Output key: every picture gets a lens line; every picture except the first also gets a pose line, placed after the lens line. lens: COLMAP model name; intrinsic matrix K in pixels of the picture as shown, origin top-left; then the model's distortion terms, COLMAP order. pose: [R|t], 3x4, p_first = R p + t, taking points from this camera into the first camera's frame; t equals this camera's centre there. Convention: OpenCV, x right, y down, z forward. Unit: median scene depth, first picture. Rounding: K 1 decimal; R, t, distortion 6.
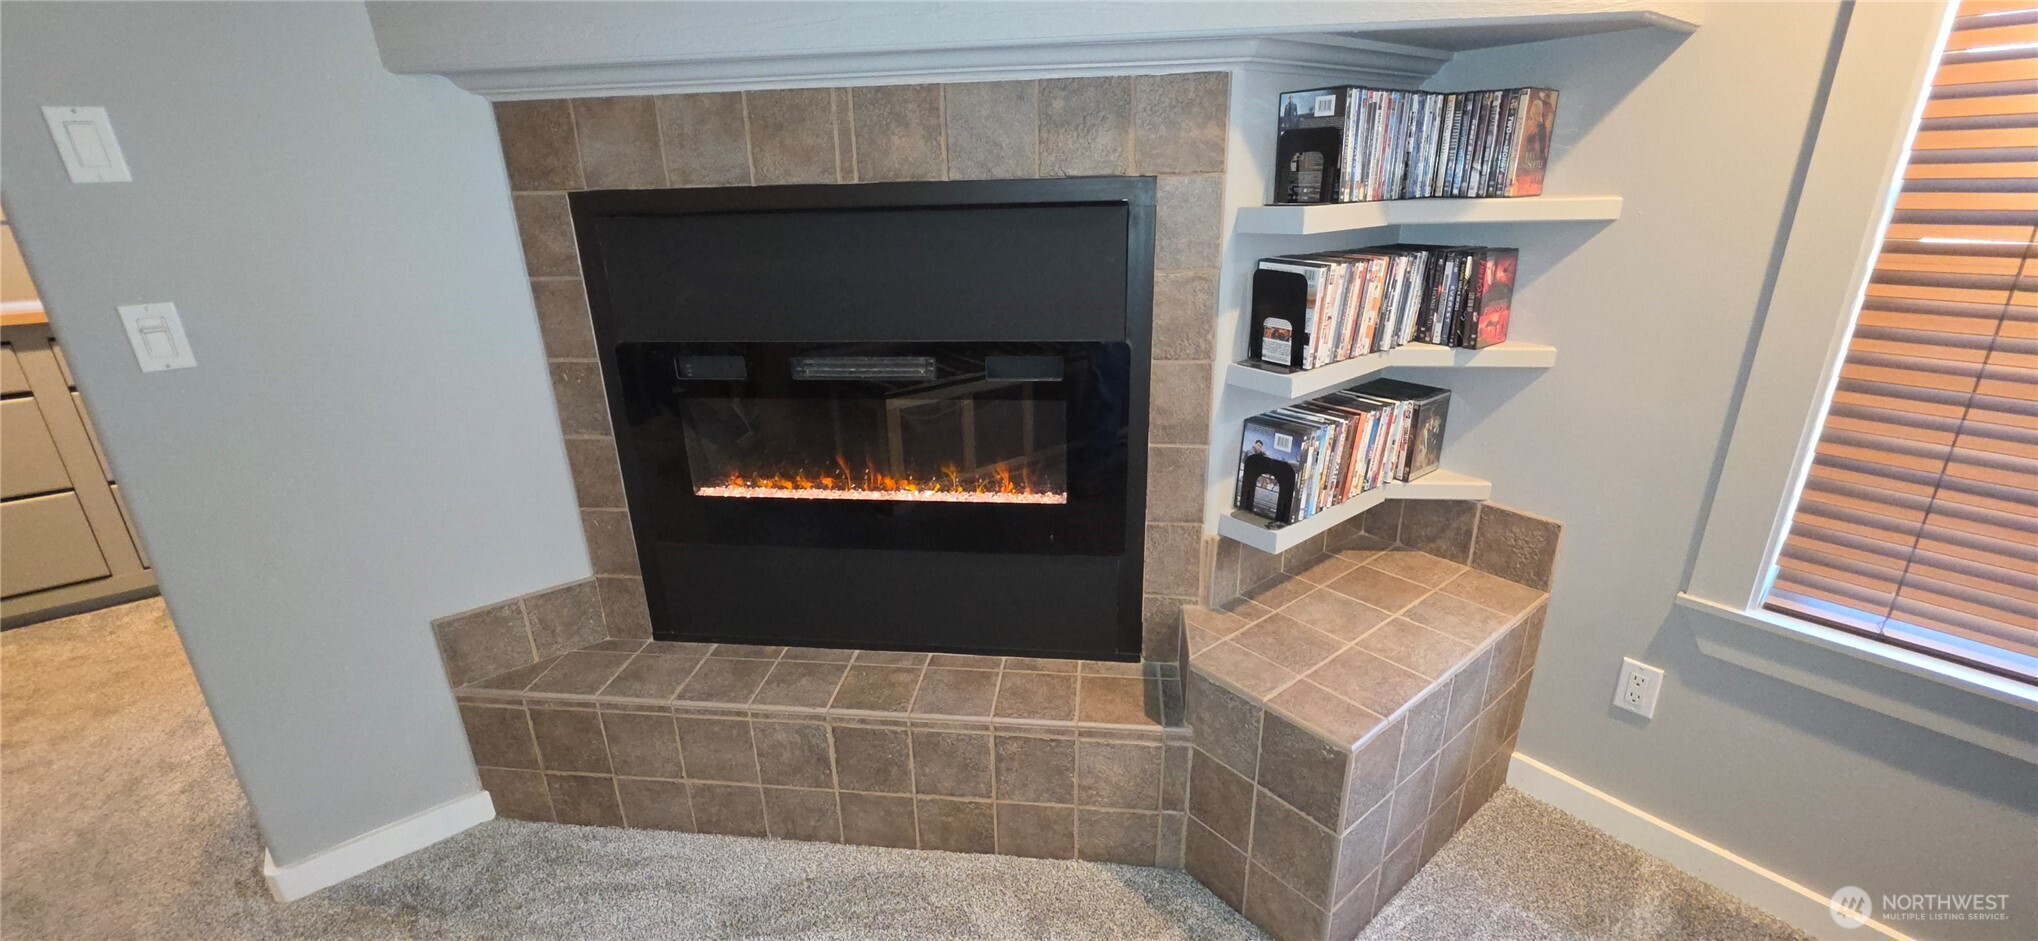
lens RADIAL K [[827.4, 0, 1019.0], [0, 827.4, 470.5], [0, 0, 1]] dist [-0.001784, 0.000530]
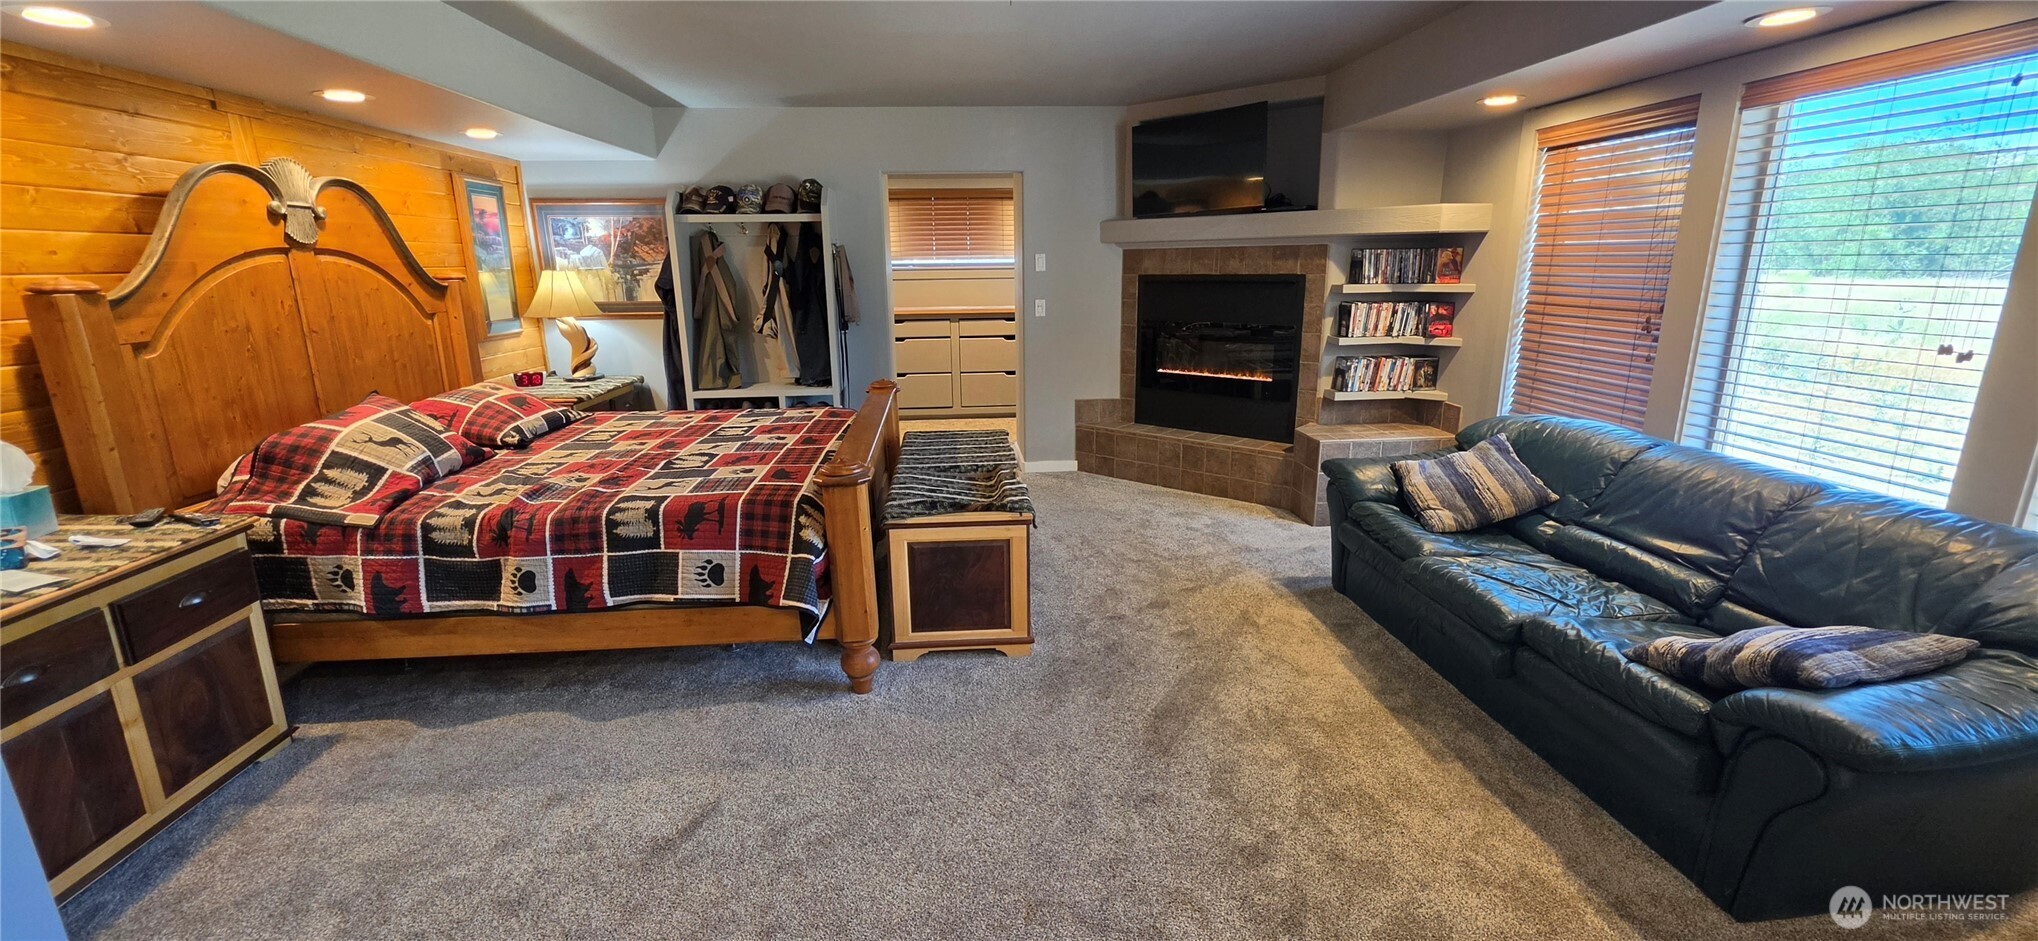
lens RADIAL K [[827.4, 0, 1019.0], [0, 827.4, 470.5], [0, 0, 1]] dist [-0.001784, 0.000530]
pose [[0.834503, 0.146541, -0.531159, 0.947571], [-0.191604, 0.981002, -0.030382, 0.634187], [0.516616, 0.127126, 0.846727, -1.981649]]
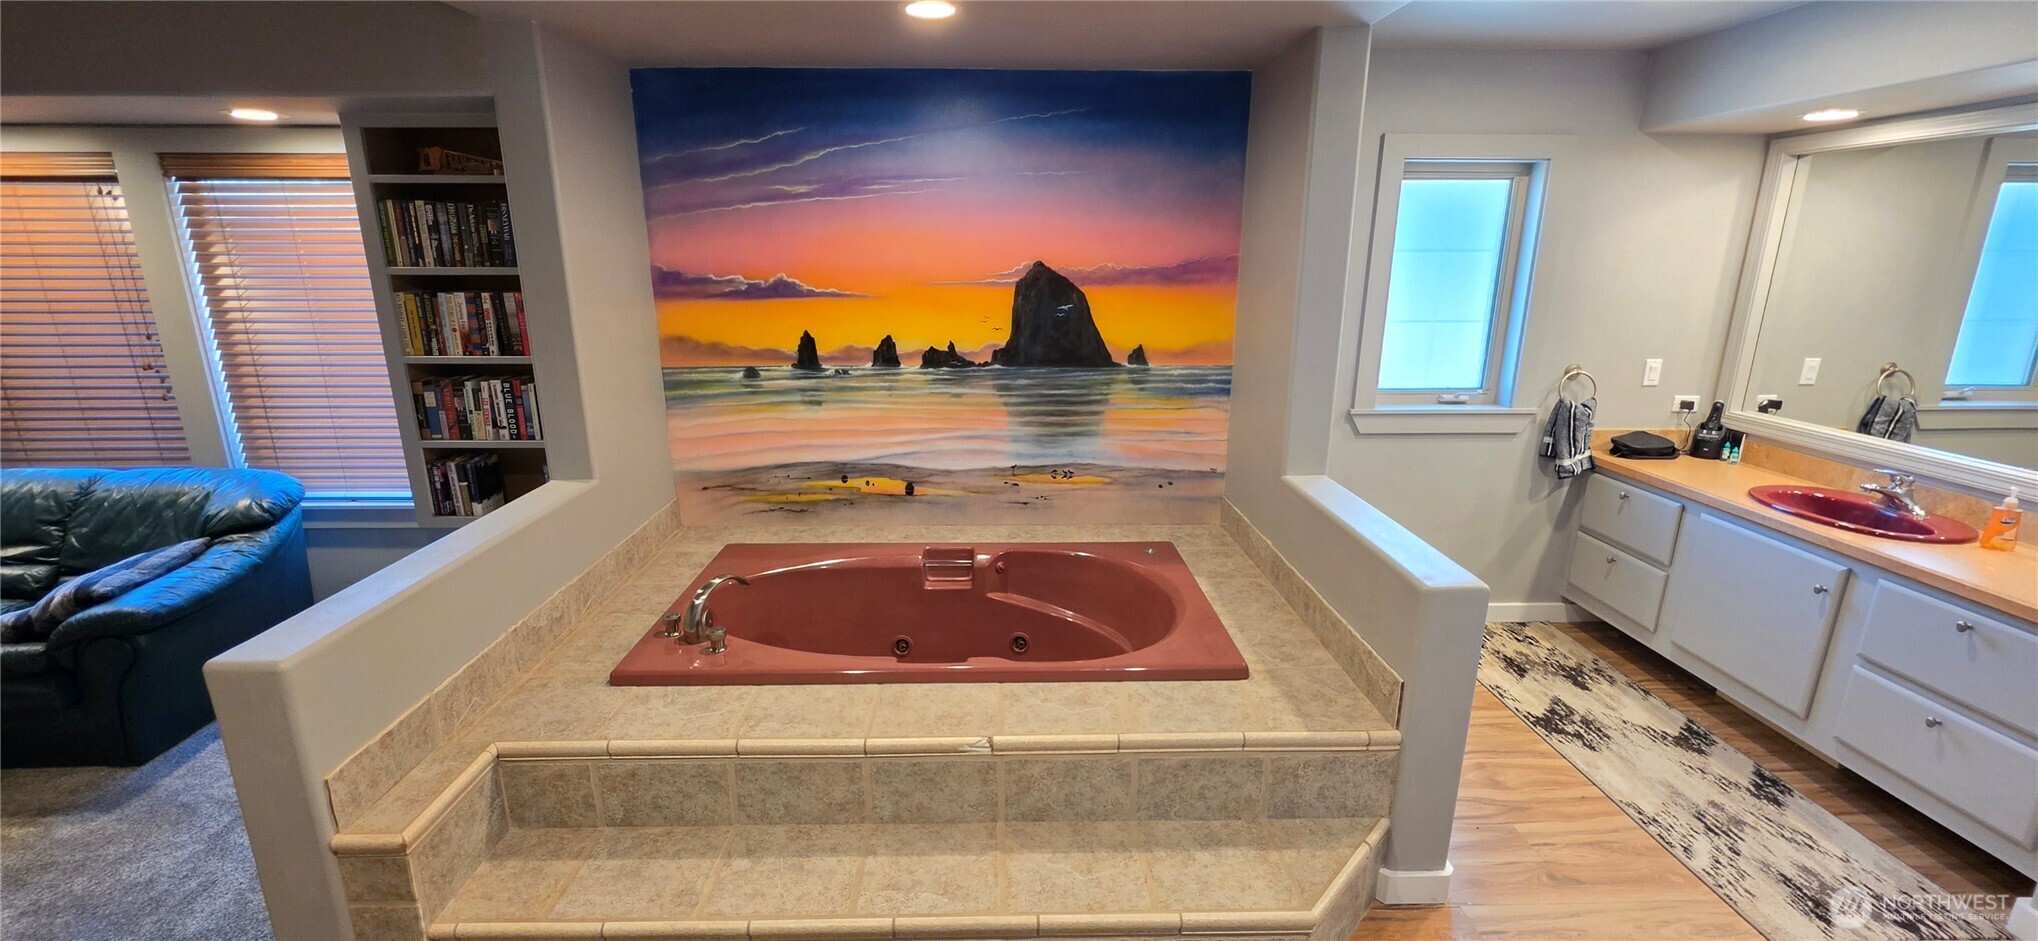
lens RADIAL K [[827.4, 0, 1019.0], [0, 827.4, 470.5], [0, 0, 1]] dist [-0.001784, 0.000530]
pose [[0.599768, -0.186931, 0.778033, 1.322269], [0.259843, 0.965134, 0.031577, 1.059968], [-0.756809, 0.183228, 0.627429, -3.872631]]
